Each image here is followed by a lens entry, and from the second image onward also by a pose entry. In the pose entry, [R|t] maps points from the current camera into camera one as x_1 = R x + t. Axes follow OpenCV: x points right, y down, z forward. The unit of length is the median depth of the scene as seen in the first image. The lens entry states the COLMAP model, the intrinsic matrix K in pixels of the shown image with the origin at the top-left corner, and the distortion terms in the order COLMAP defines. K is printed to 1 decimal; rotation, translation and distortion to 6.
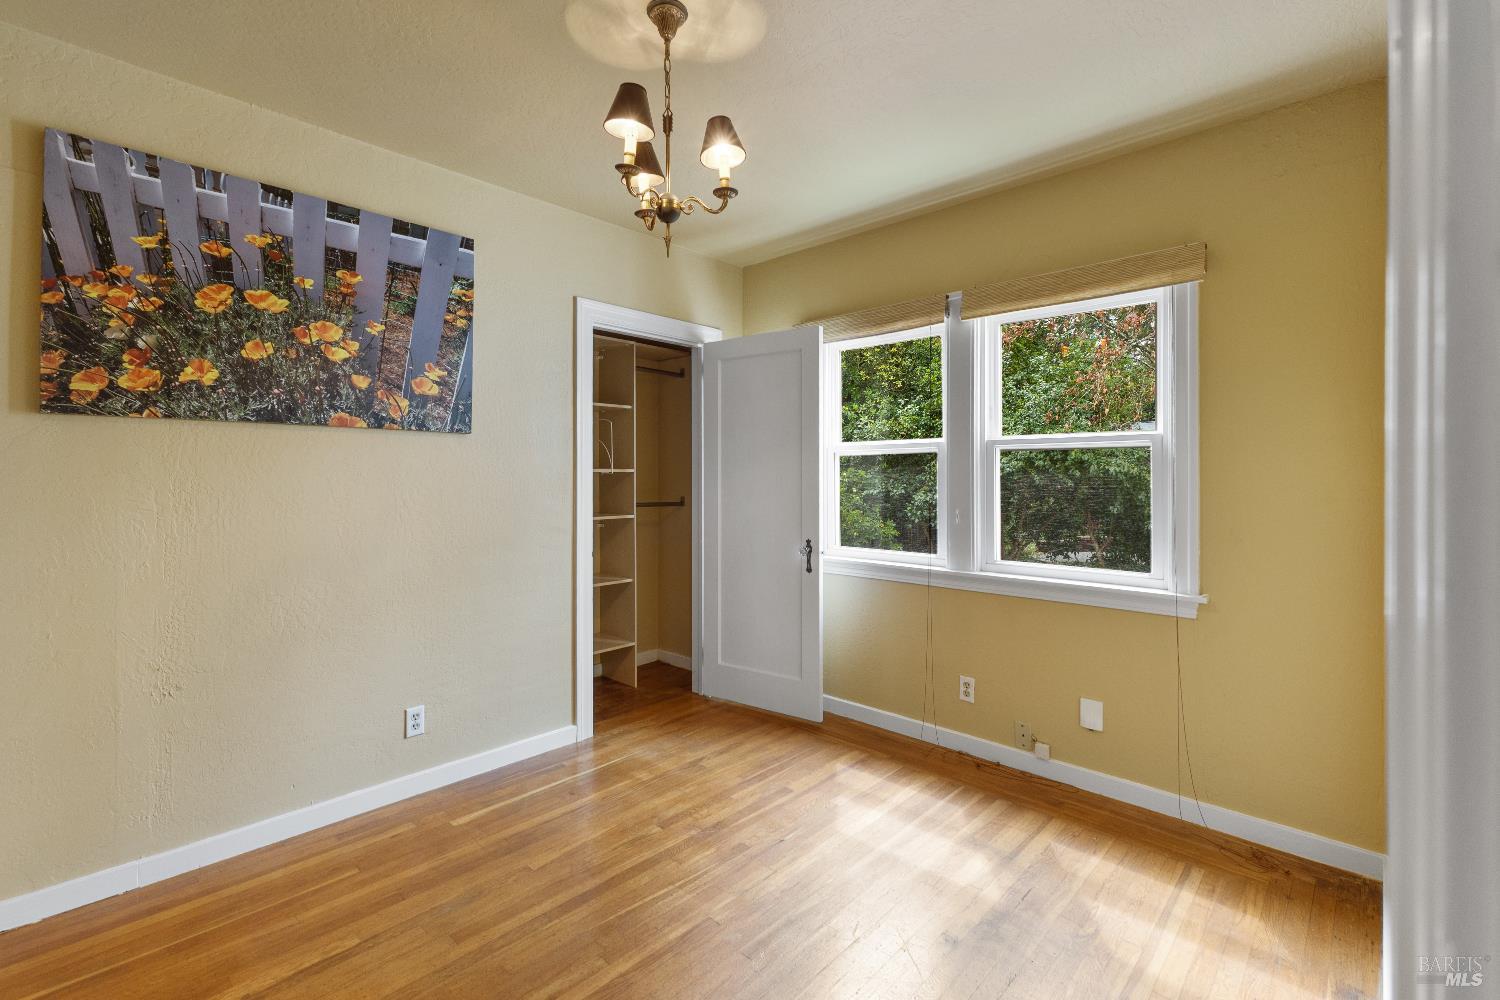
lens RADIAL K [[665.8, 0, 750.5], [0, 665.8, 483.9], [0, 0, 1]] dist [0.004995, -0.001040]
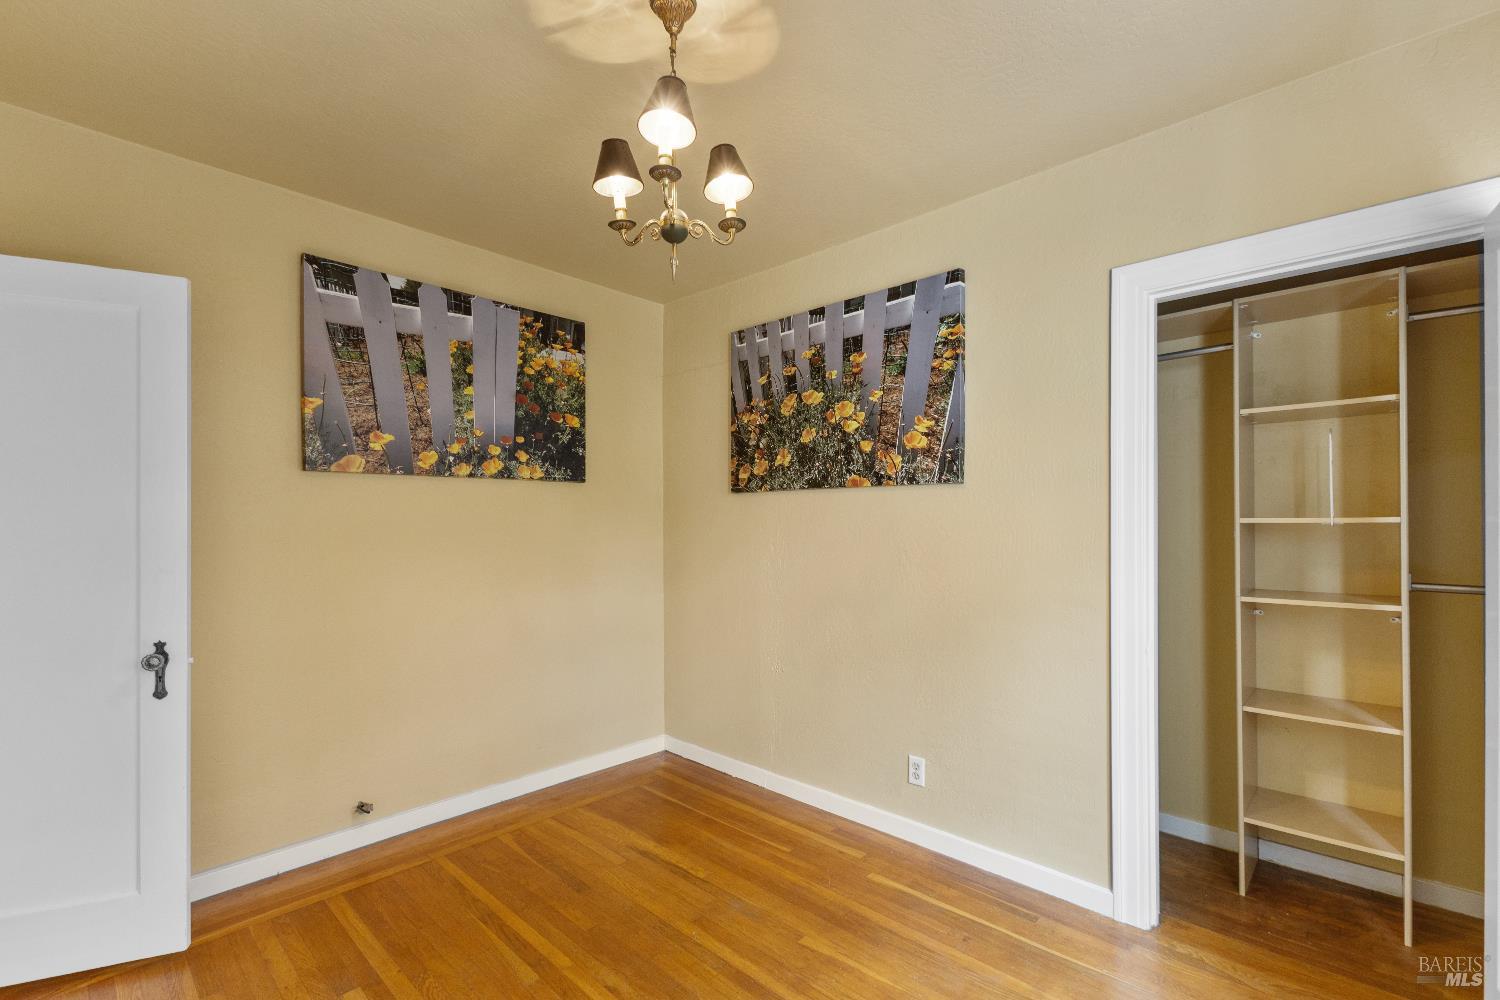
lens RADIAL K [[665.8, 0, 754.0], [0, 665.8, 526.3], [0, 0, 1]] dist [0.004995, -0.001040]
pose [[-0.007633, 0.004934, -0.999959, 0.586272], [-0.009123, 0.999946, 0.005004, -0.021655], [0.999929, 0.009161, -0.007588, 0.868677]]
